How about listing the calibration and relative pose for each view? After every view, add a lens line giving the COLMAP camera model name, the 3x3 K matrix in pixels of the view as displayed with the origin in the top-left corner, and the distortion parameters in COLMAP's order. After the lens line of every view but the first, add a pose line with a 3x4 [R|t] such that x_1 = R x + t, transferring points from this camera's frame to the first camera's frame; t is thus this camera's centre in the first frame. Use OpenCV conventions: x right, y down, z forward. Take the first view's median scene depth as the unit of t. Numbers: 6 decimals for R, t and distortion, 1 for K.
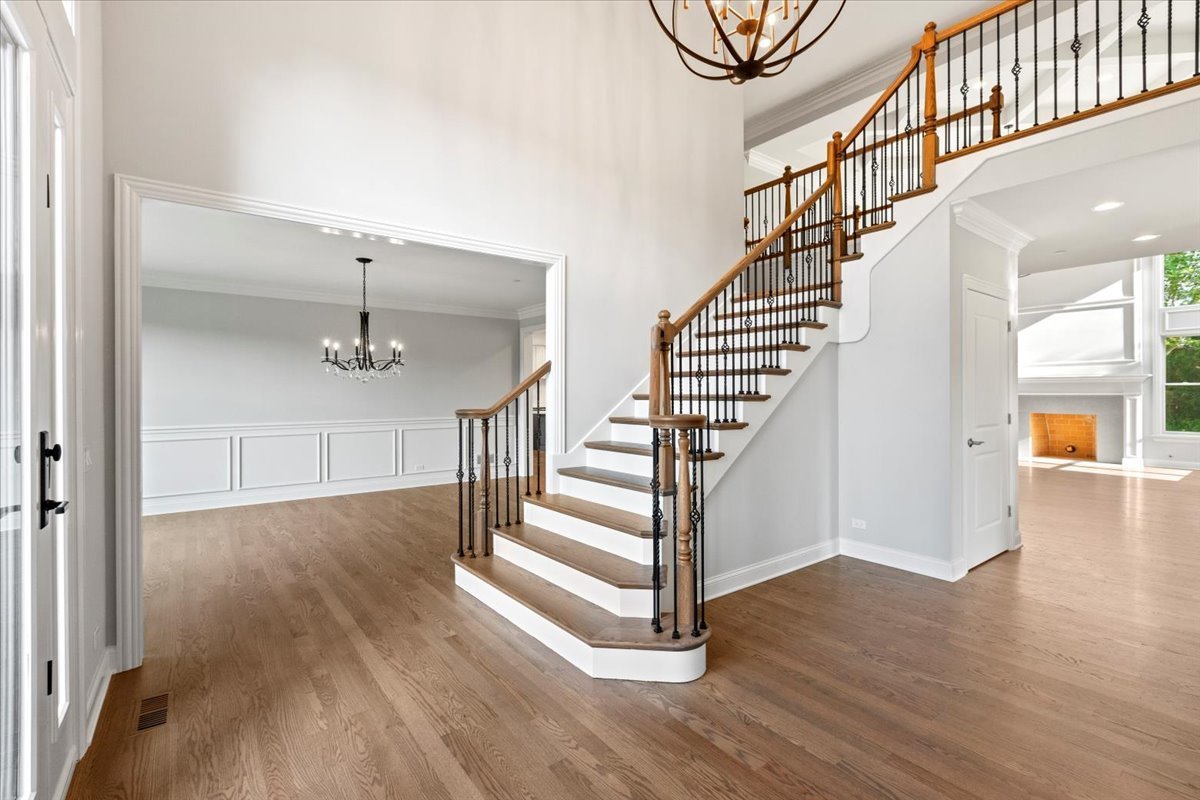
lens RADIAL K [[542.5, 0, 600.5], [0, 542.5, 395.9], [0, 0, 1]] dist [-0.001158, -0.000731]
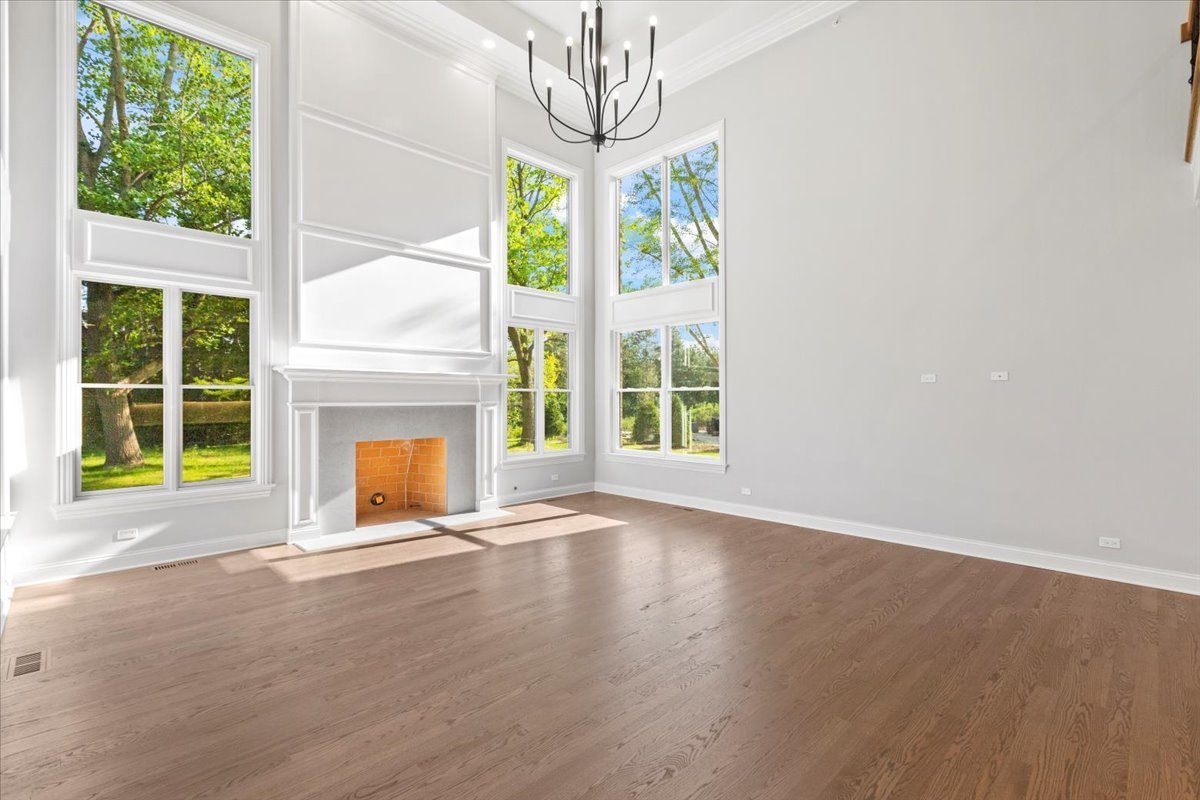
lens RADIAL K [[542.5, 0, 600.1], [0, 542.5, 402.5], [0, 0, 1]] dist [-0.001158, -0.000731]
pose [[-0.129250, 0.001425, 0.991611, 0.286741], [0.006340, 0.999980, -0.000611, -0.003241], [-0.991592, 0.006208, -0.129256, 0.910422]]
